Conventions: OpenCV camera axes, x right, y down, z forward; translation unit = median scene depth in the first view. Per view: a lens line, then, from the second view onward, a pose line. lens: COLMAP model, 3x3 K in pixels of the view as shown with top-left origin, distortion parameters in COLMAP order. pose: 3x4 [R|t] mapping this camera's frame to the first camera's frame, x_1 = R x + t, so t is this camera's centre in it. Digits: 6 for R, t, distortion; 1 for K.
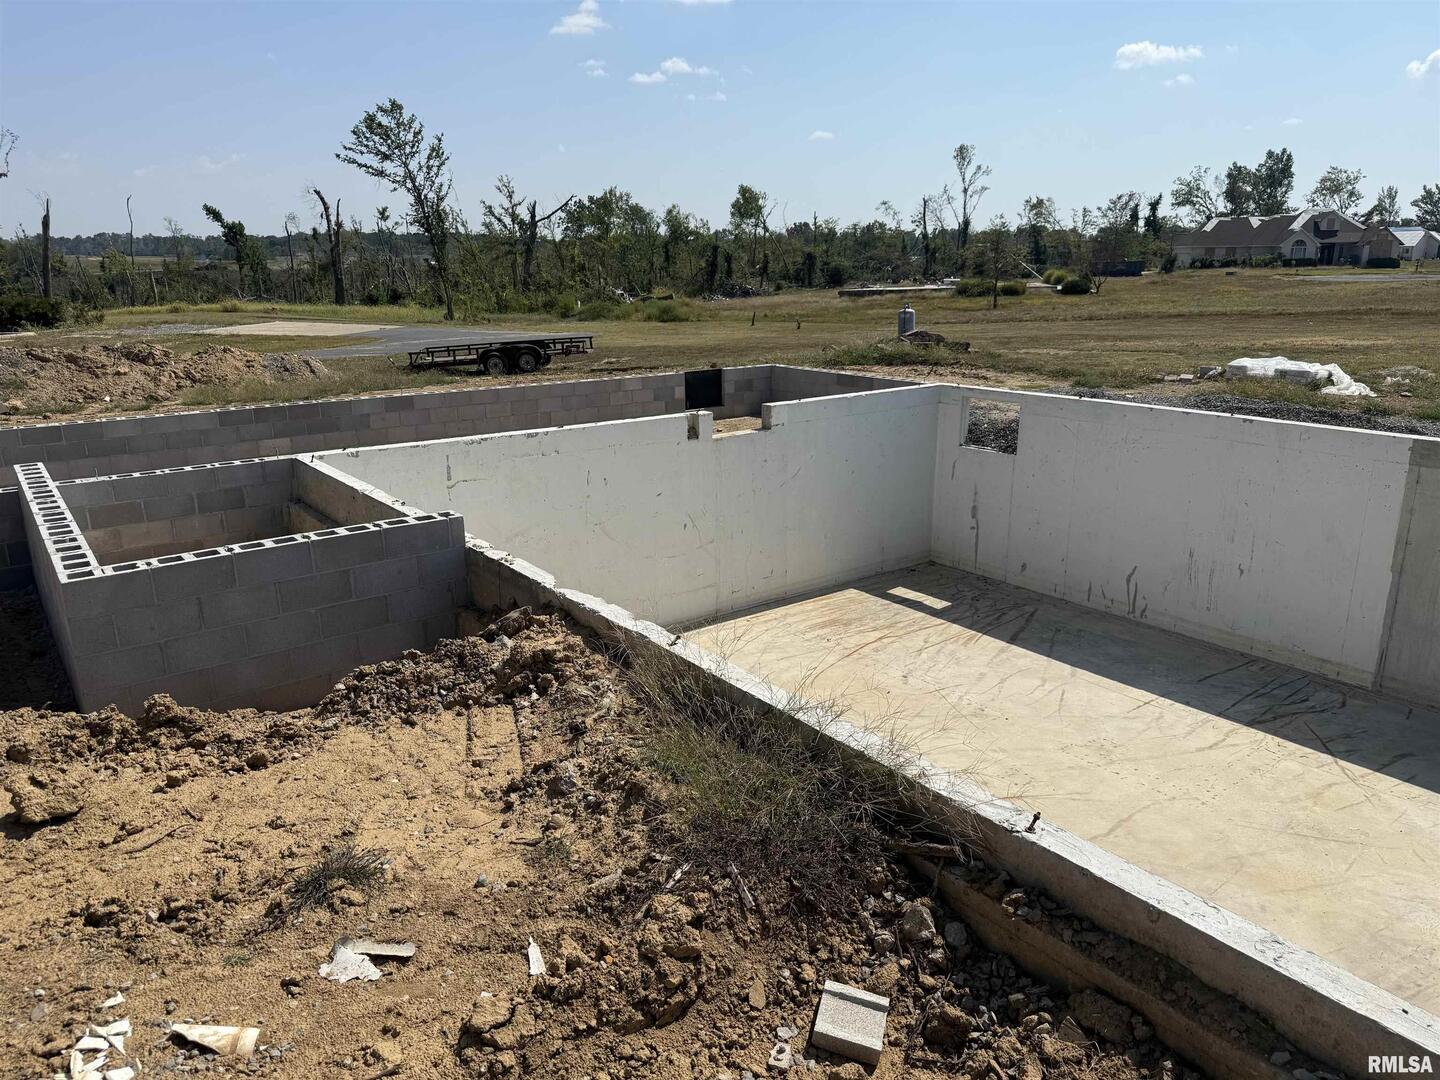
lens RADIAL K [[1032.5, 0, 720.0], [0, 1032.5, 540.0], [0, 0, 1]] dist [0.031307, -0.055452]
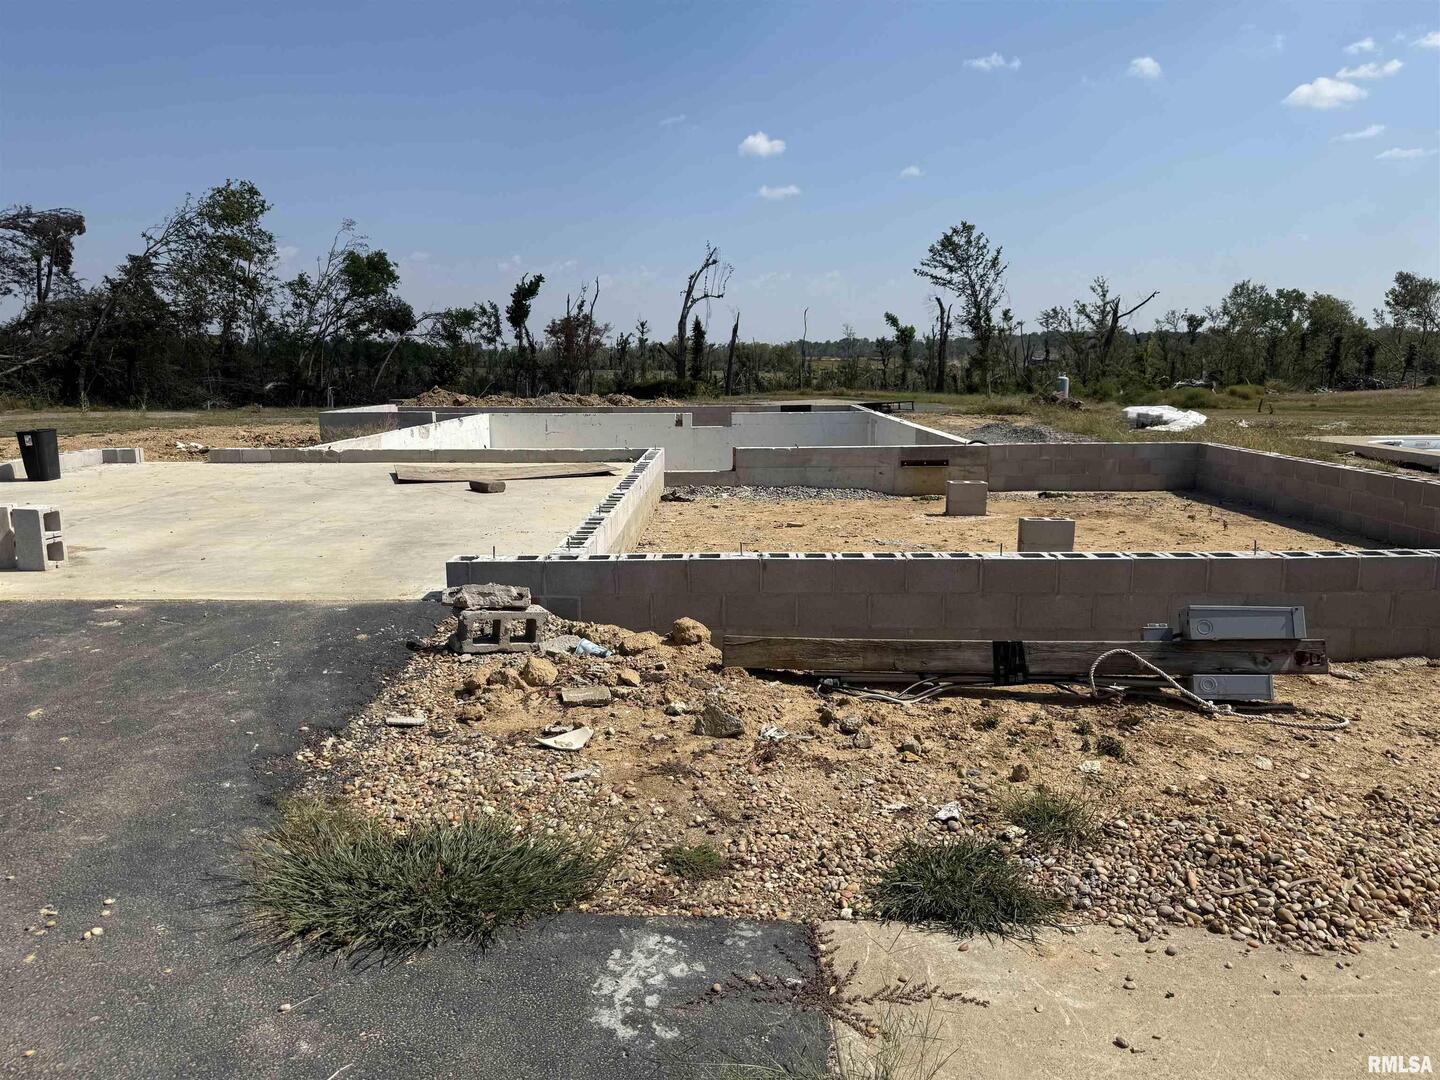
lens RADIAL K [[998.8, 0, 723.5], [0, 998.8, 568.3], [0, 0, 1]] dist [0.089057, -0.142007]
pose [[0.802417, 0.118914, -0.584796, 0.130258], [-0.153433, 0.988112, -0.009606, 0.019063], [0.576702, 0.097435, 0.811124, -0.051642]]
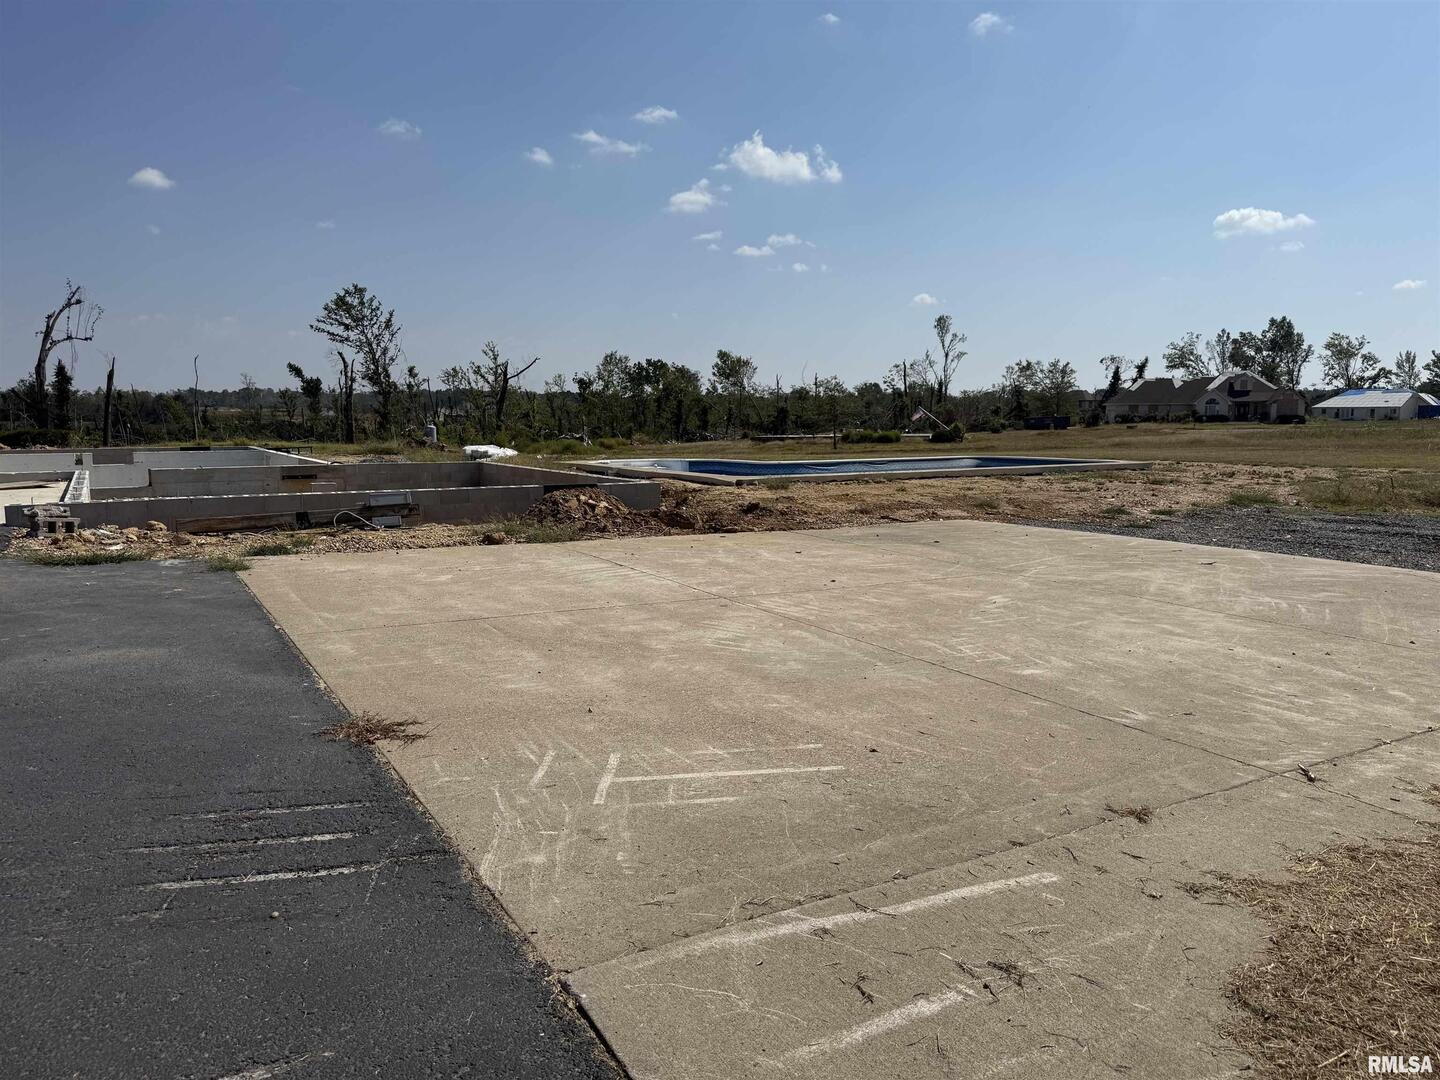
lens RADIAL K [[998.8, 0, 723.5], [0, 998.8, 568.3], [0, 0, 1]] dist [0.089057, -0.142007]
pose [[0.996270, 0.021668, -0.083523, 0.168305], [-0.031115, 0.993049, -0.113515, 0.036000], [0.080482, 0.115690, 0.990019, -0.111309]]
